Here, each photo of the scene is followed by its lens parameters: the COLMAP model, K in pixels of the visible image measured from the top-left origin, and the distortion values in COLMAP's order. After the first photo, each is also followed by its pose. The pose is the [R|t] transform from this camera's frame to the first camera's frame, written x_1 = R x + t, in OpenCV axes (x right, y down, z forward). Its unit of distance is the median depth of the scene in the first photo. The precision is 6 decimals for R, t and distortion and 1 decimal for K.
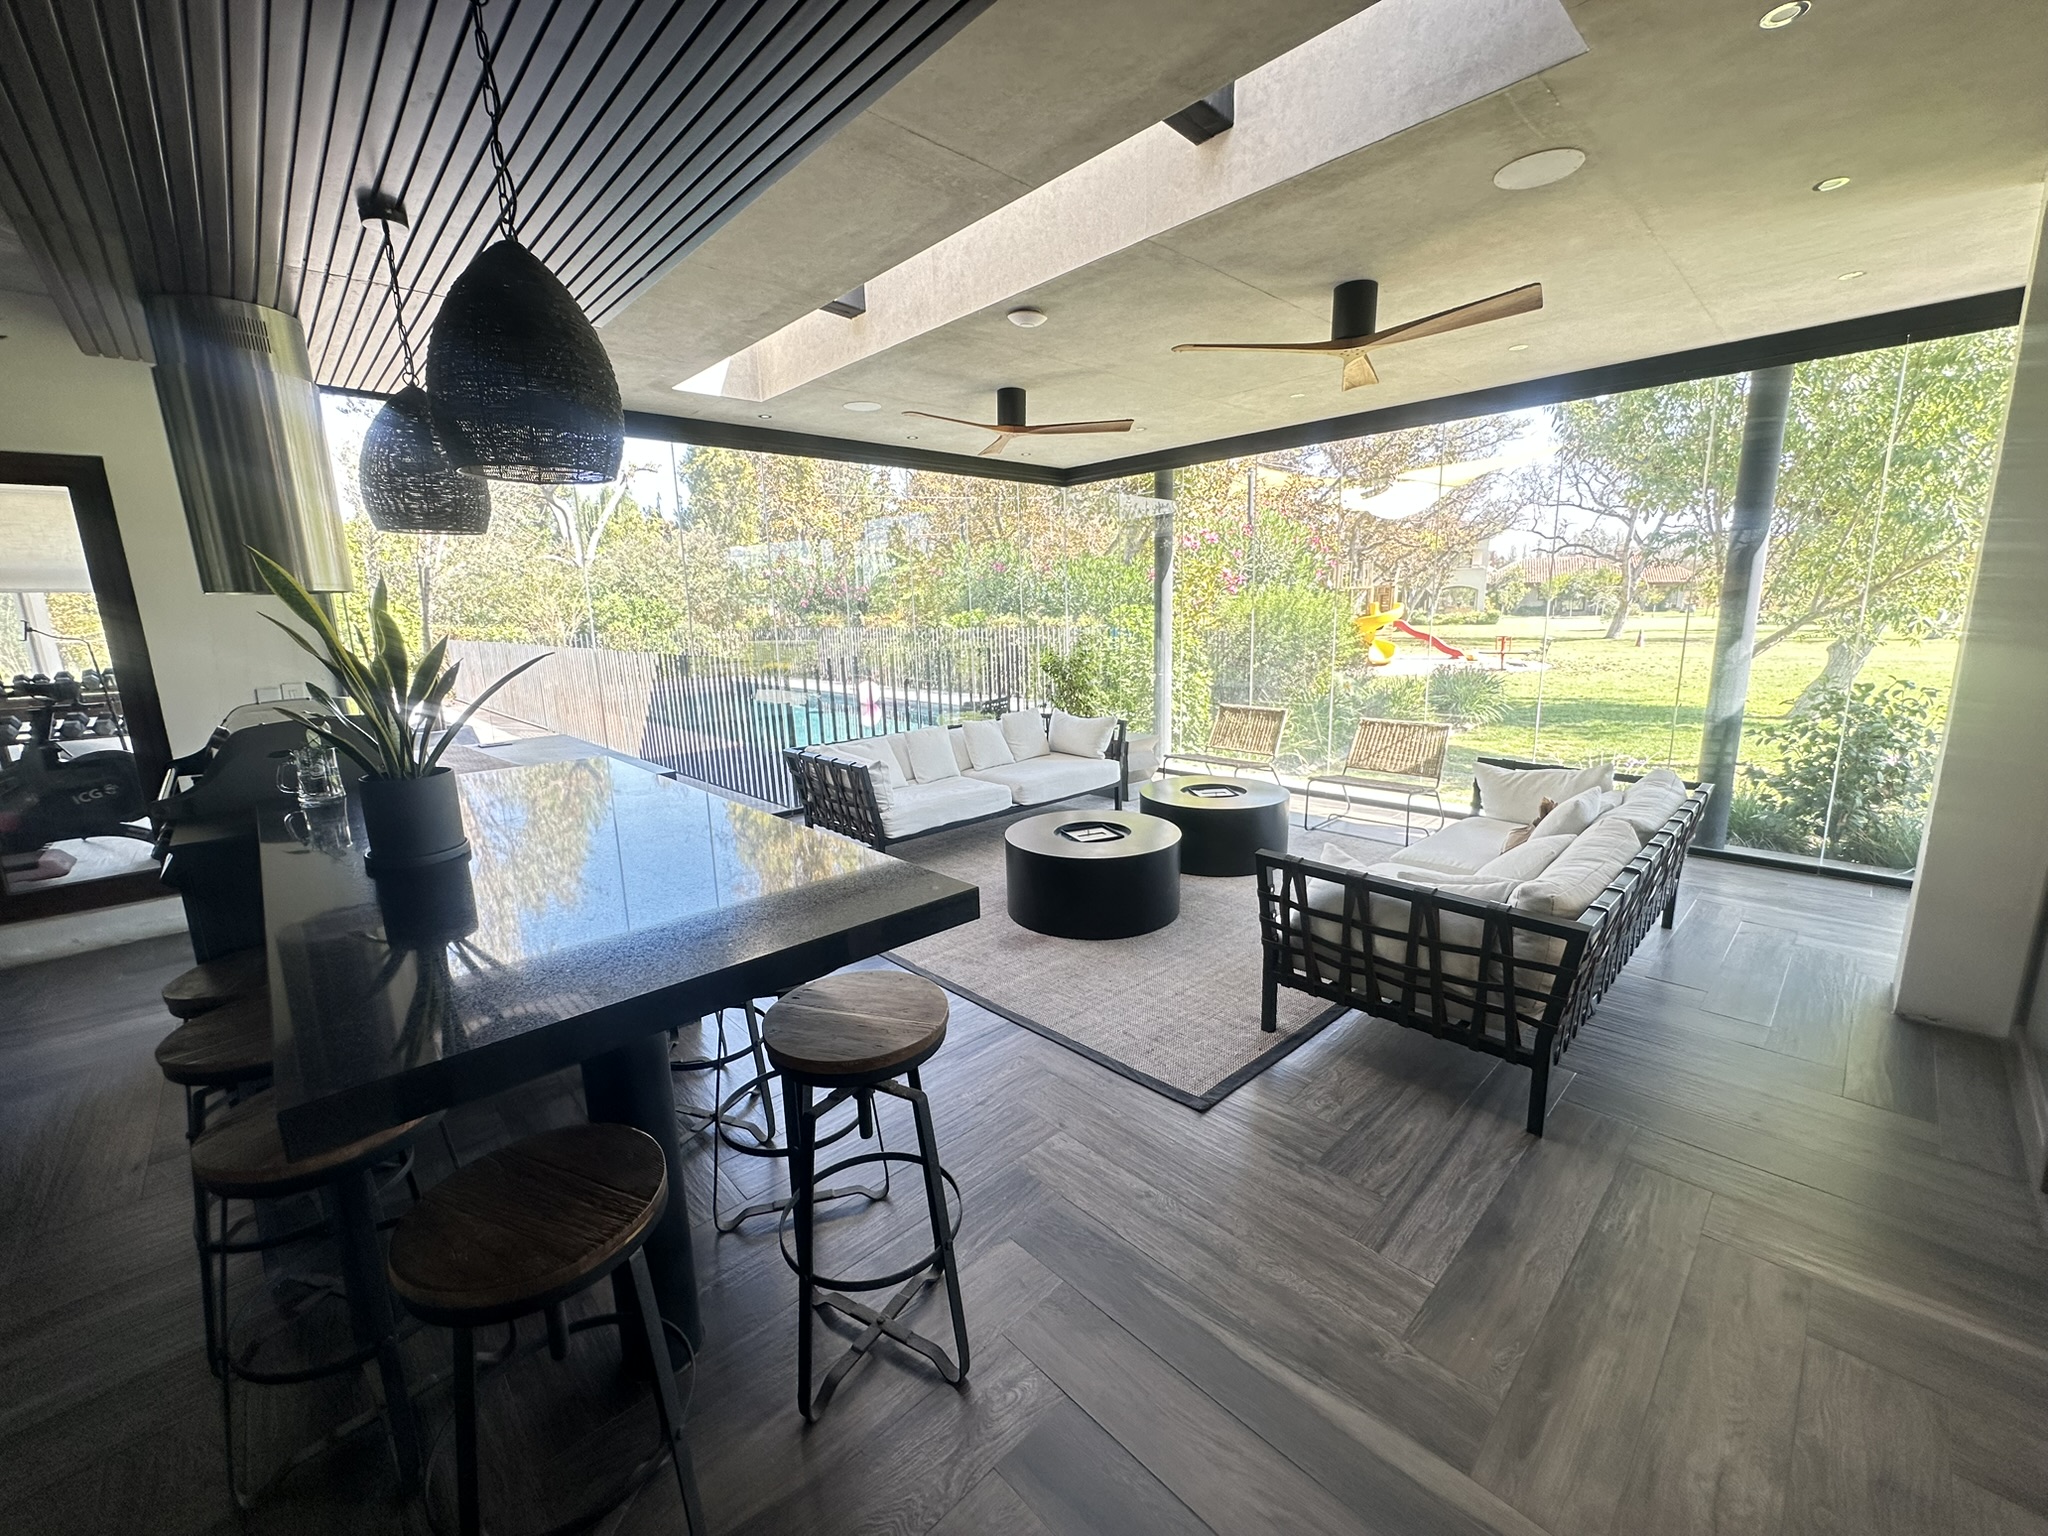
lens RADIAL K [[814.9, 0, 1021.1], [0, 814.9, 775.9], [0, 0, 1]] dist [-0.002161, 0.000628]
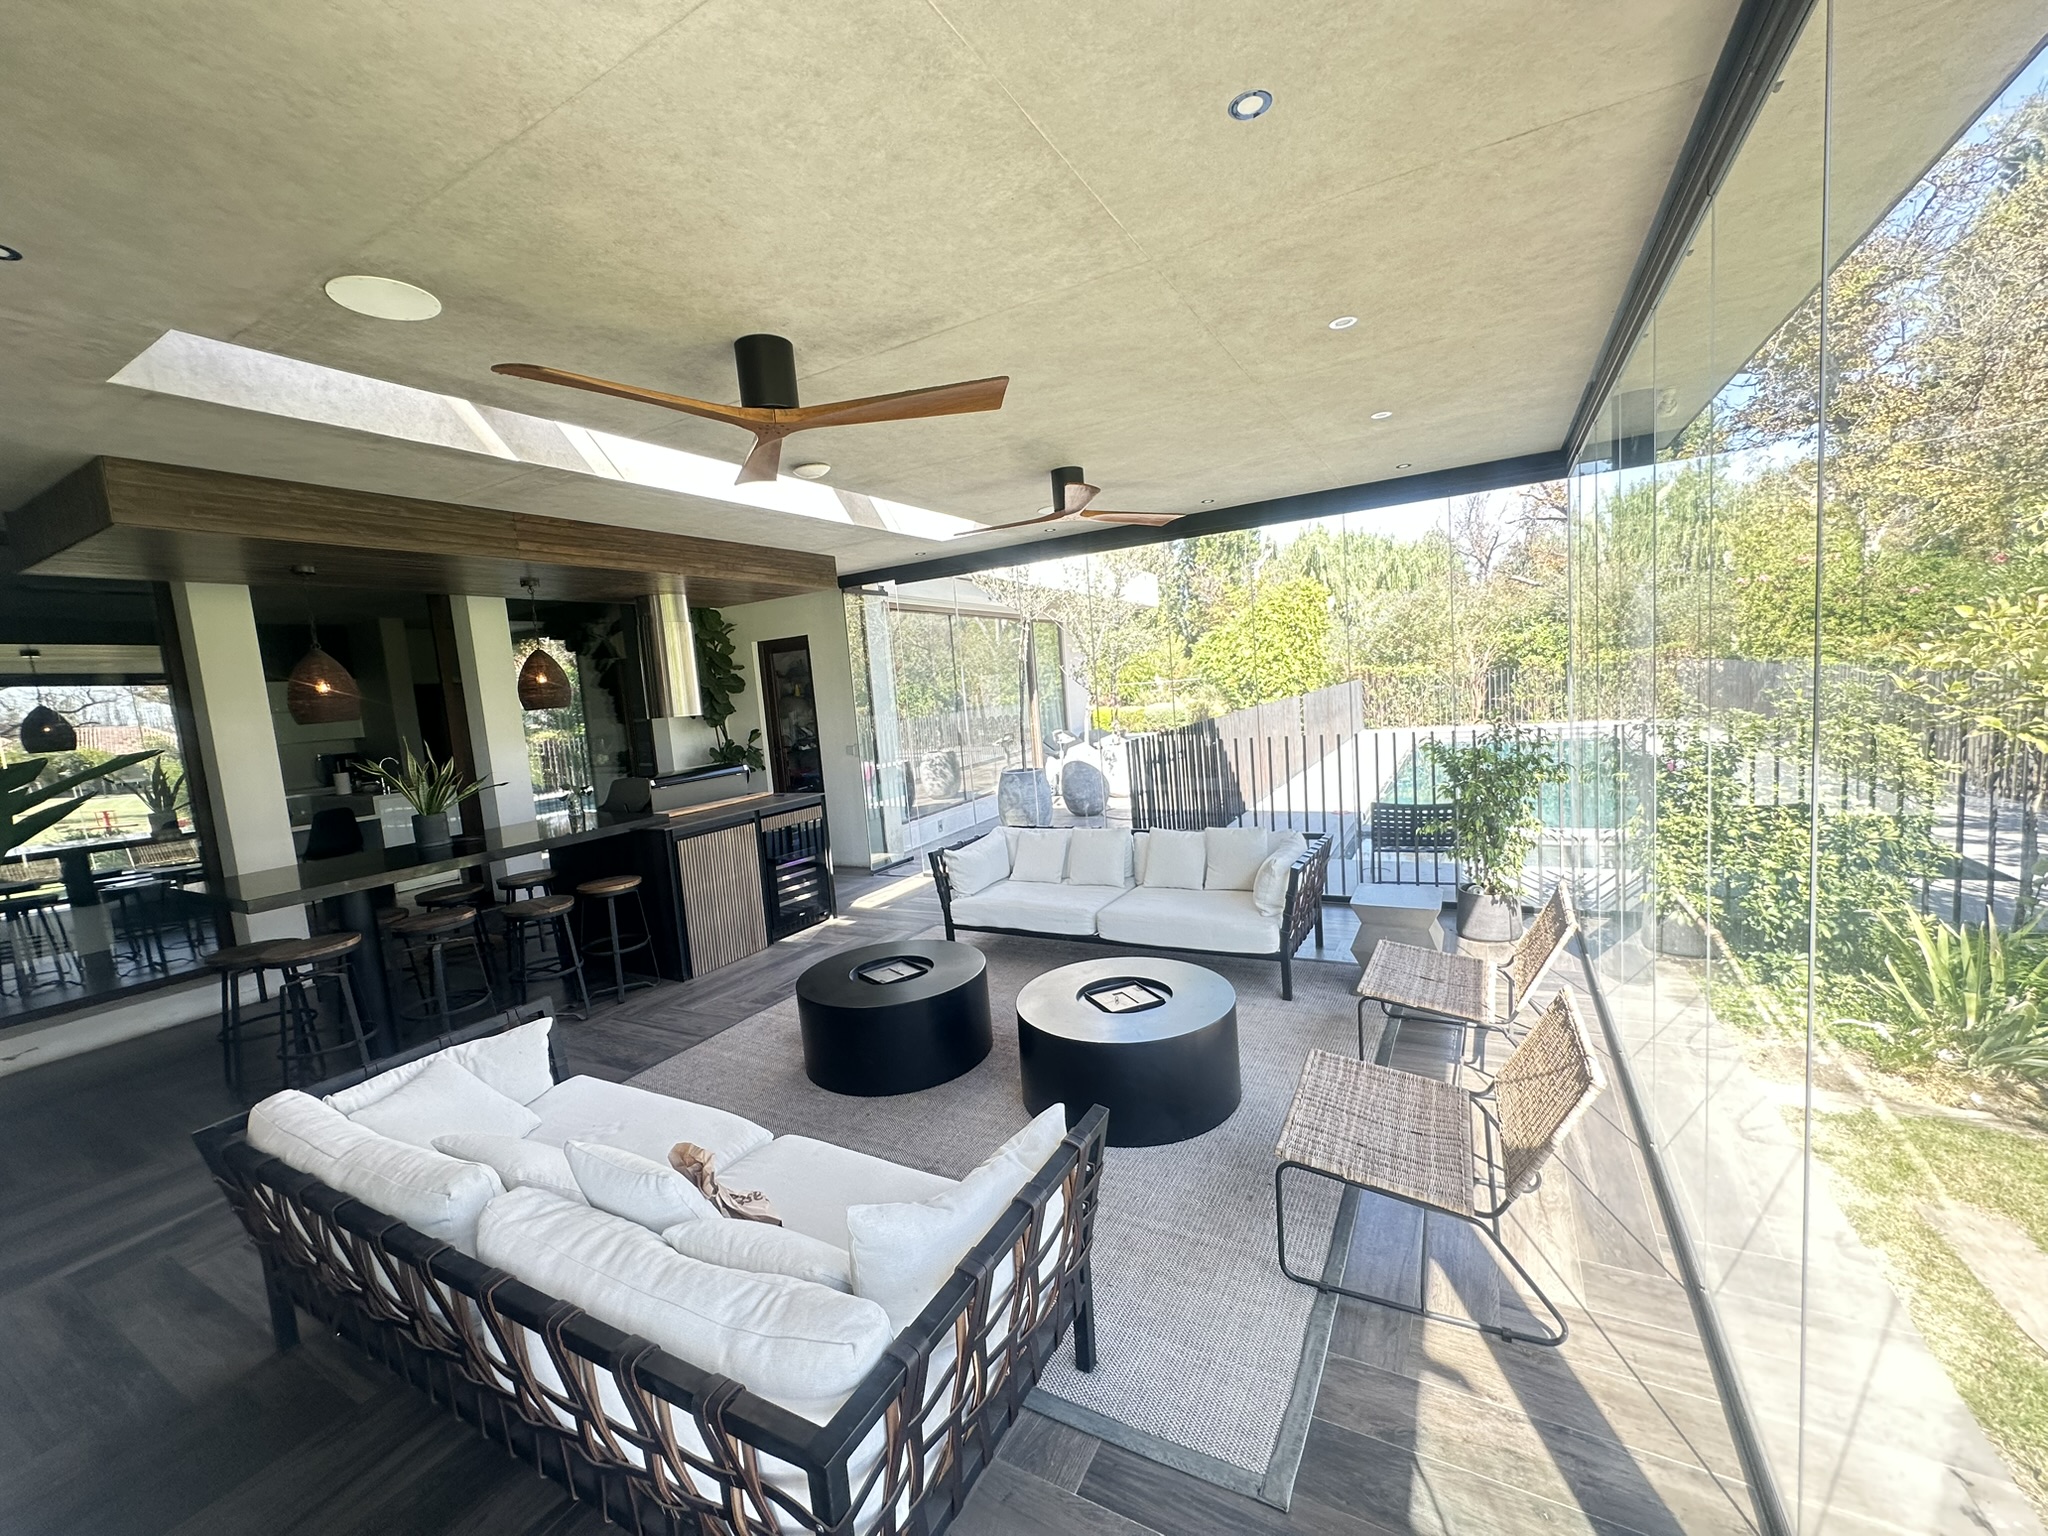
lens RADIAL K [[814.9, 0, 1020.0], [0, 814.9, 770.0], [0, 0, 1]] dist [-0.002161, 0.000628]
pose [[0.302553, 0.097412, -0.948142, 0.970468], [-0.118686, 0.990872, 0.063929, -0.229594], [0.945714, 0.093190, 0.311353, 0.812039]]
